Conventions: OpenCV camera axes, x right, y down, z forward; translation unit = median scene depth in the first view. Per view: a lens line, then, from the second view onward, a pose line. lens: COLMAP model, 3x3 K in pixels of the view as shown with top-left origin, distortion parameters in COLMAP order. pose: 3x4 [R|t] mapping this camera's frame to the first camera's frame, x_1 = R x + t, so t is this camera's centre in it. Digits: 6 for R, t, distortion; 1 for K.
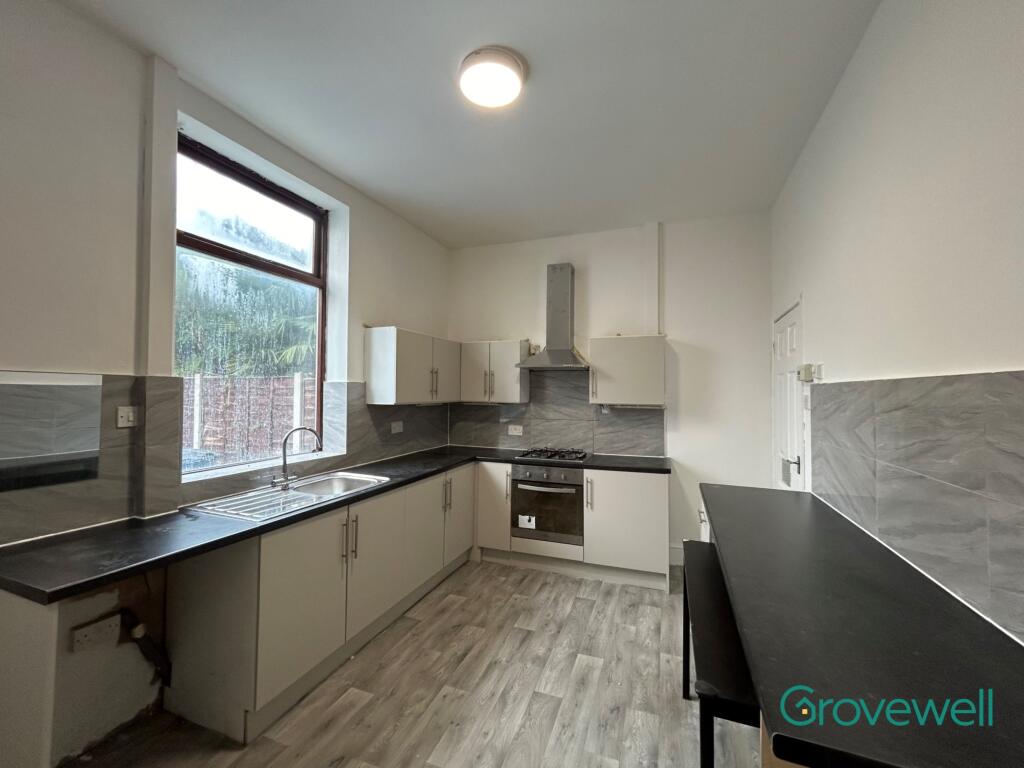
lens RADIAL K [[417.7, 0, 513.0], [0, 417.7, 382.5], [0, 0, 1]] dist [-0.001243, 0.000525]
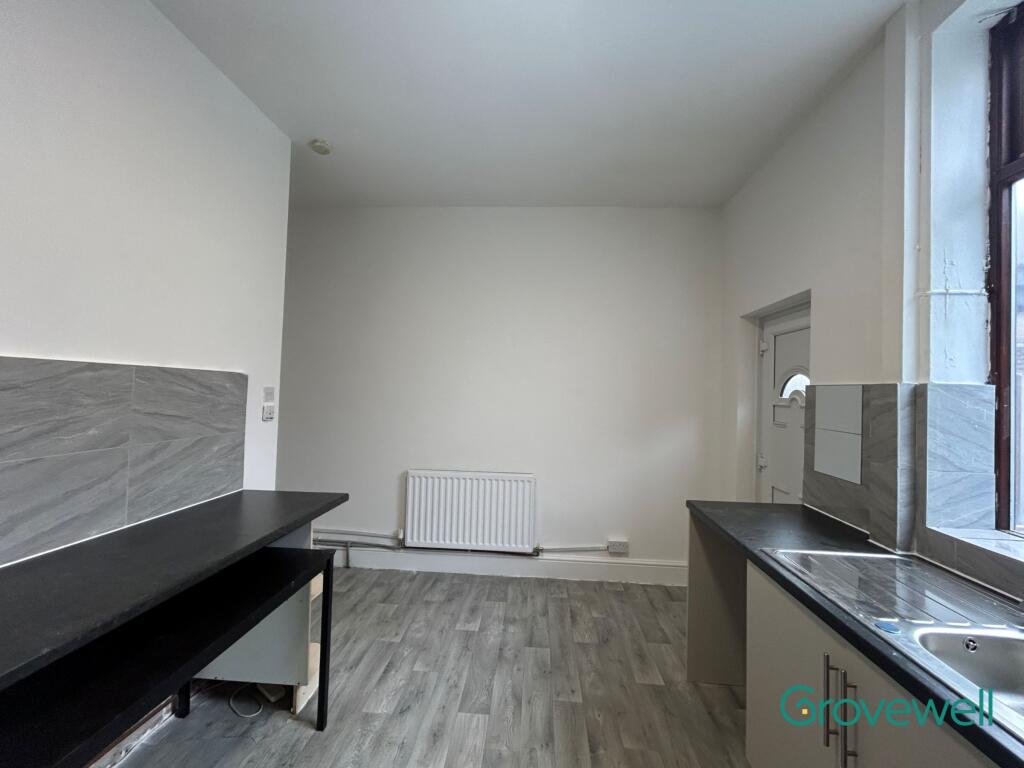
lens RADIAL K [[417.7, 0, 514.0], [0, 417.7, 383.0], [0, 0, 1]] dist [-0.001243, 0.000525]
pose [[-0.952650, -0.037198, -0.301784, 0.085998], [-0.025701, 0.998788, -0.041980, 0.022945], [0.302980, -0.032236, -0.952452, 0.920568]]
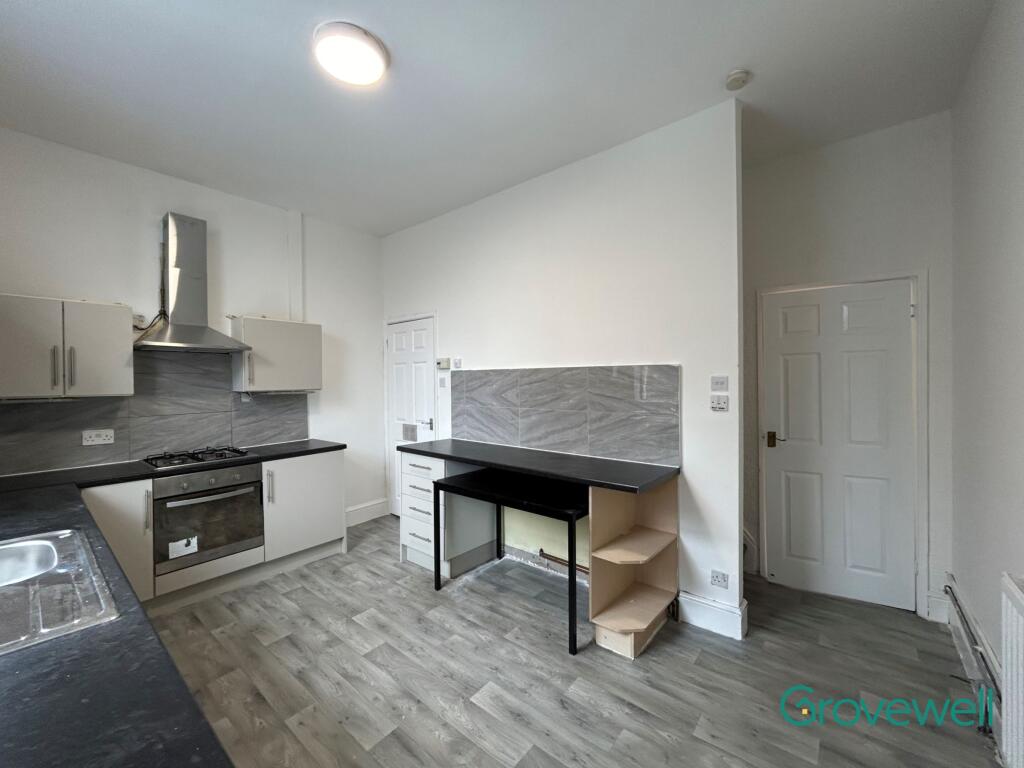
lens RADIAL K [[417.7, 0, 513.0], [0, 417.7, 382.4], [0, 0, 1]] dist [-0.001243, 0.000525]
pose [[0.319012, -0.019961, 0.947540, -0.518183], [-0.007678, 0.999691, 0.023645, 0.006661], [-0.947719, -0.014818, 0.318761, 0.190060]]
